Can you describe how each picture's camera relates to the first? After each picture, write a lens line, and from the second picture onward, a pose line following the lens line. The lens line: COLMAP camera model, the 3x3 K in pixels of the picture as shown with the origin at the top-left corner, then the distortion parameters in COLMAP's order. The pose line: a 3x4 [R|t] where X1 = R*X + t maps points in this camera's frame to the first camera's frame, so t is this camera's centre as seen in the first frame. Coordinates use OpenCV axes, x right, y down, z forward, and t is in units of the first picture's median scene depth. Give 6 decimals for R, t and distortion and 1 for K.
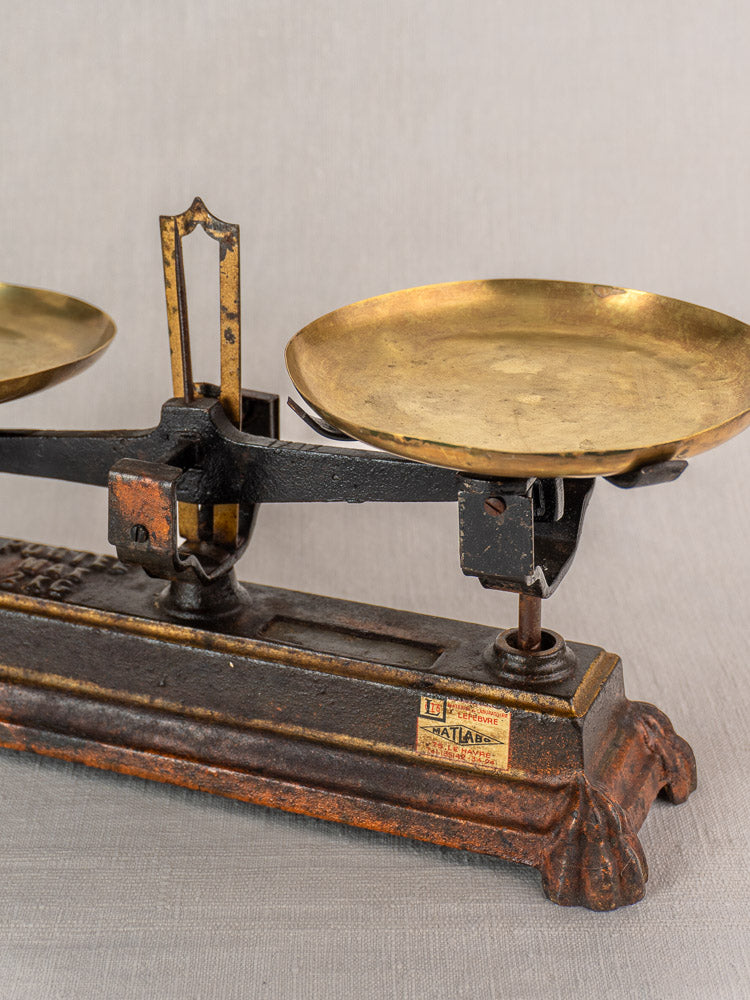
lens RADIAL K [[2023.1, 0, 364.7], [0, 2023.1, 479.1], [0, 0, 1]] dist [0.087241, 0.000000]
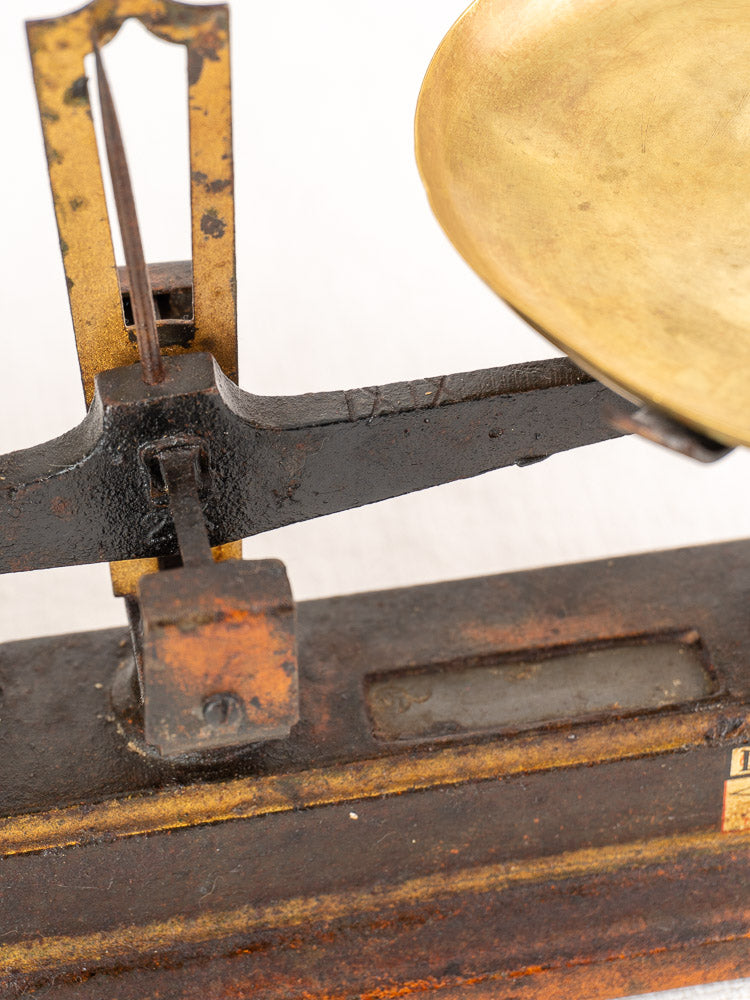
lens RADIAL K [[2458.5, 0, 394.3], [0, 2458.5, 446.9], [0, 0, 1]] dist [0.238302, 0.000000]
pose [[0.838714, -0.367649, 0.401737, -0.282375], [0.214584, 0.901143, 0.376689, -0.232676], [-0.500512, -0.229728, 0.834693, 0.510398]]
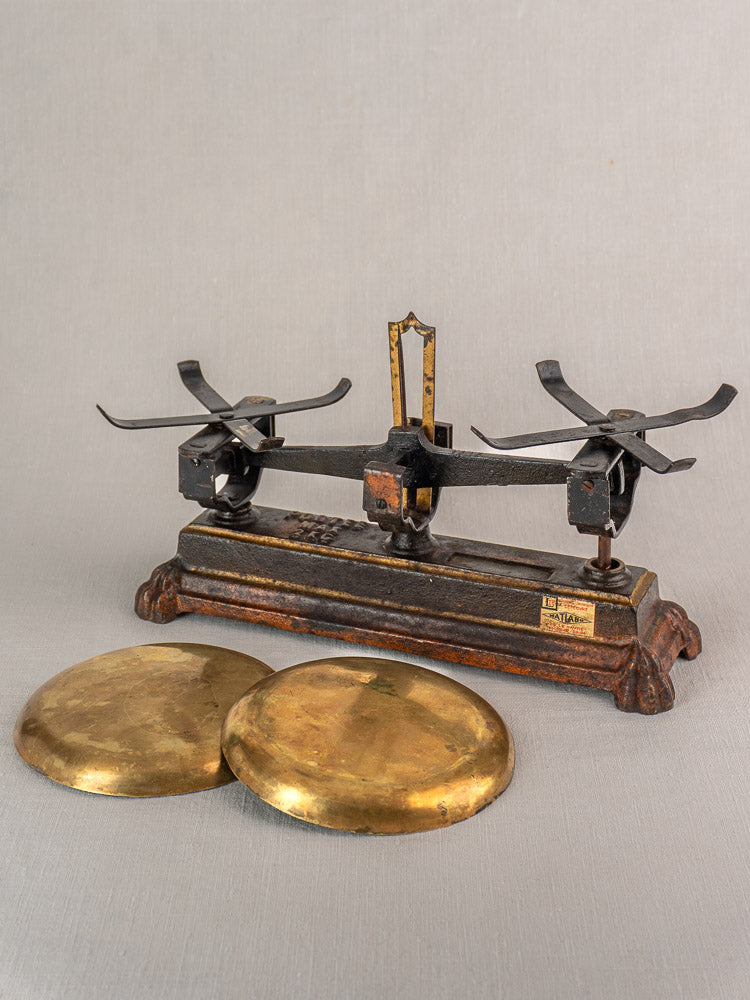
lens RADIAL K [[1665.2, 0, 372.4], [0, 1665.2, 482.9], [0, 0, 1]] dist [0.034464, 0.000000]
pose [[0.999641, -0.010873, -0.024501, -0.082346], [0.010805, 0.999937, -0.002926, 0.012391], [0.024532, 0.002660, 0.999696, -0.435583]]
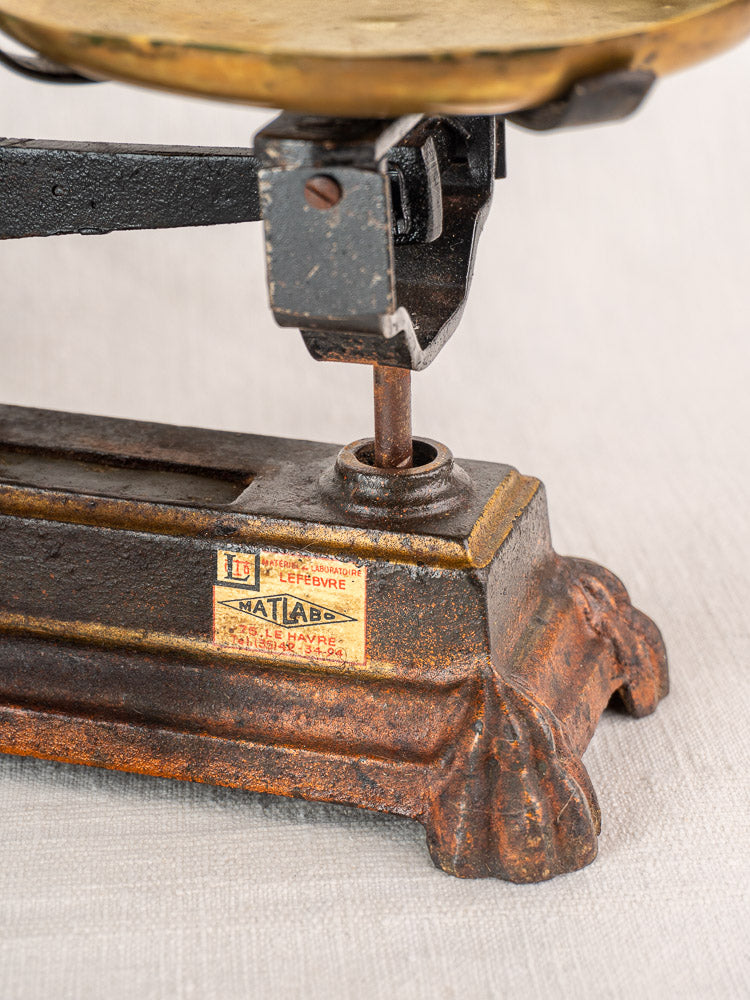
lens RADIAL K [[2458.5, 0, 364.2], [0, 2458.5, 592.3], [0, 0, 1]] dist [0.238302, 0.000000]
pose [[0.997190, -0.041341, 0.062467, 0.025041], [0.037964, 0.997803, 0.054302, 0.081450], [-0.064574, -0.051778, 0.996569, 0.266812]]
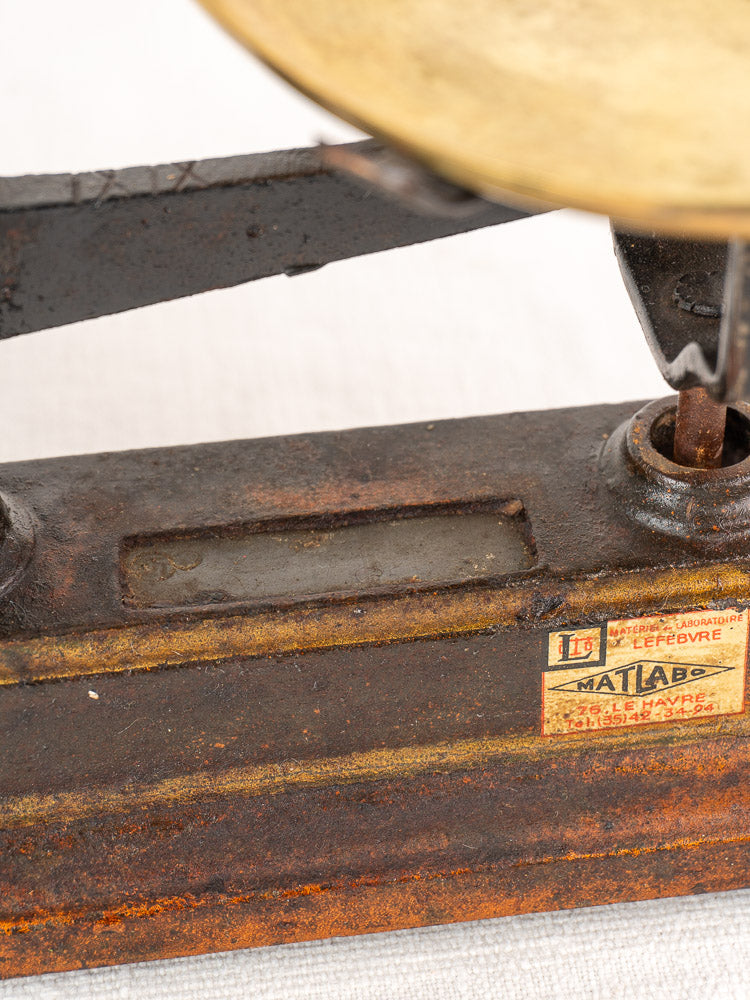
lens RADIAL K [[2458.5, 0, 393.6], [0, 2458.5, 437.8], [0, 0, 1]] dist [0.238302, 0.000000]
pose [[0.862598, -0.330428, 0.383070, -0.200885], [0.203255, 0.919782, 0.335692, -0.127408], [-0.463263, -0.211706, 0.860563, 0.543383]]
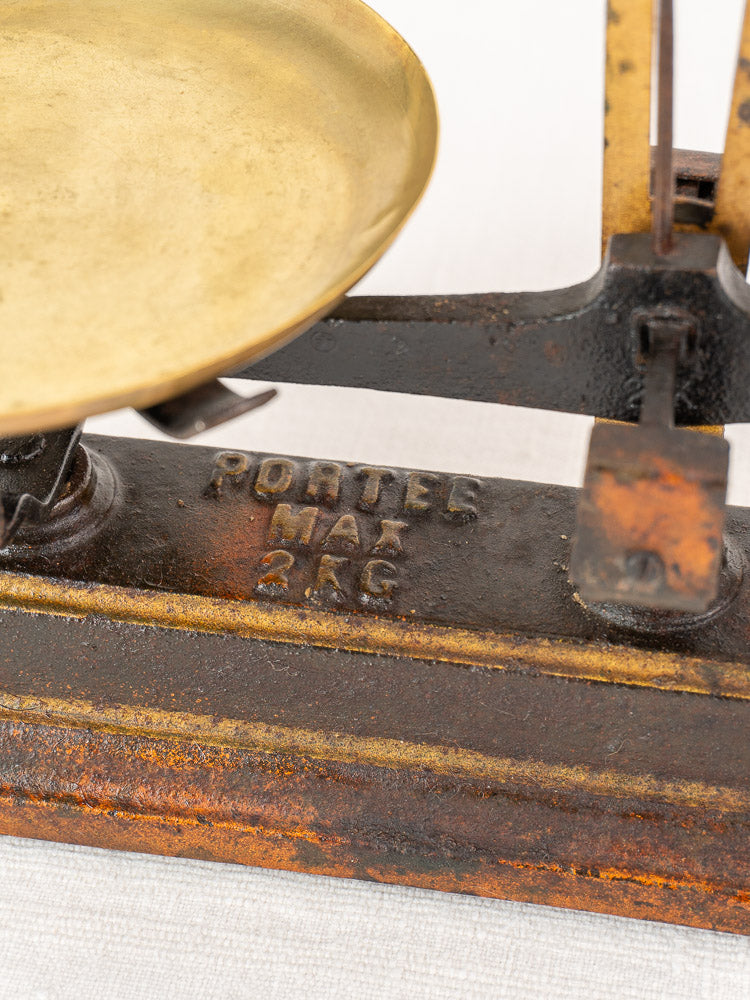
lens RADIAL K [[2458.5, 0, 400.2], [0, 2458.5, 451.6], [0, 0, 1]] dist [0.238302, 0.000000]
pose [[0.977735, -0.148917, 0.147846, -0.251279], [0.090582, 0.935040, 0.342775, -0.208620], [-0.189287, -0.321751, 0.927710, 0.457485]]
